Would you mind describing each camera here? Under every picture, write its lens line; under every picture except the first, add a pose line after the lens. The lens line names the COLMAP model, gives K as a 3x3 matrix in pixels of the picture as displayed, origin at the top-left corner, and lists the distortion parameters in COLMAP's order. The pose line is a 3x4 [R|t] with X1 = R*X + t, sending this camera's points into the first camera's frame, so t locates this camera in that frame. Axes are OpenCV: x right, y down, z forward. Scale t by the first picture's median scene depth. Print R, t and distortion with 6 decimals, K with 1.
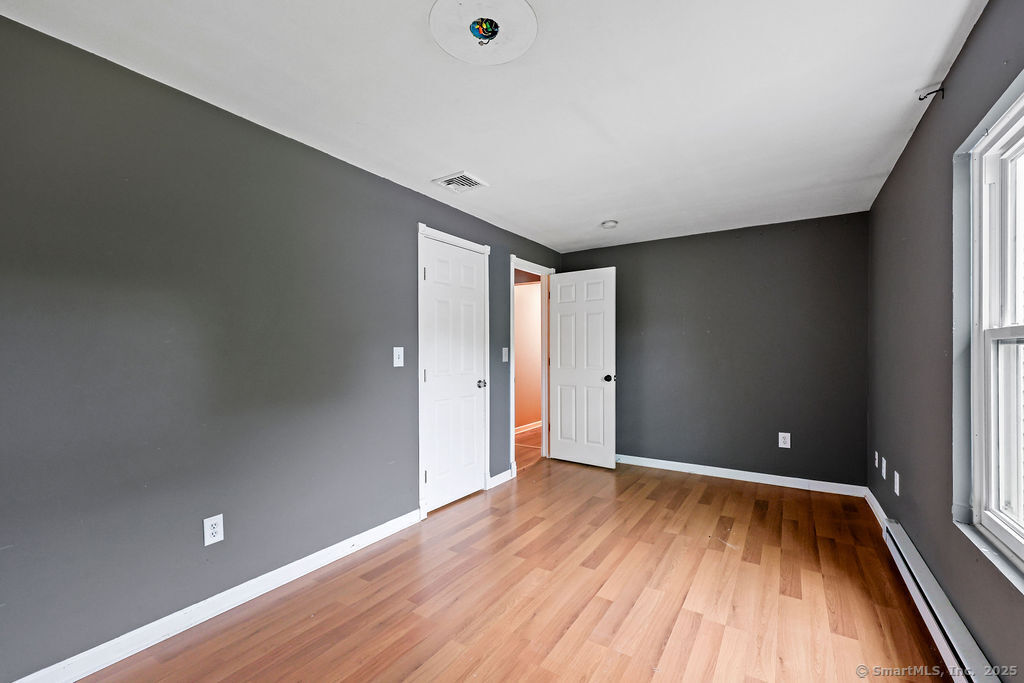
lens RADIAL K [[428.2, 0, 511.7], [0, 428.2, 346.9], [0, 0, 1]] dist [0.000122, 0.001157]
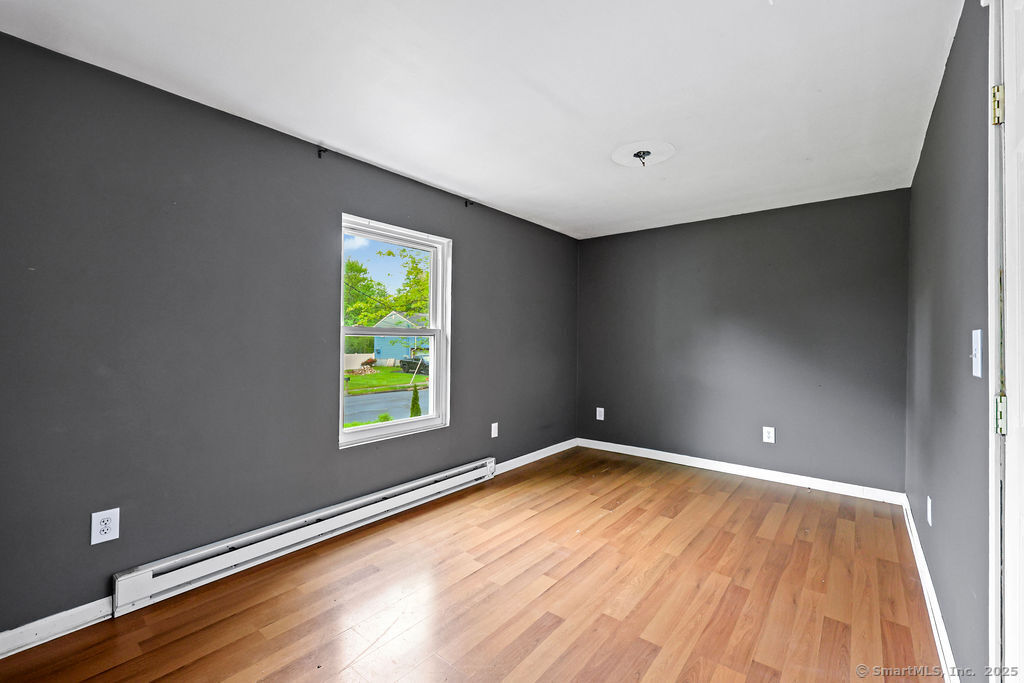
lens RADIAL K [[428.2, 0, 512.0], [0, 428.2, 342.2], [0, 0, 1]] dist [0.000122, 0.001157]
pose [[-0.994147, 0.000298, 0.108036, 0.194089], [-0.001044, 0.999923, -0.012361, 0.028315], [-0.108031, -0.012402, -0.994070, 2.027655]]
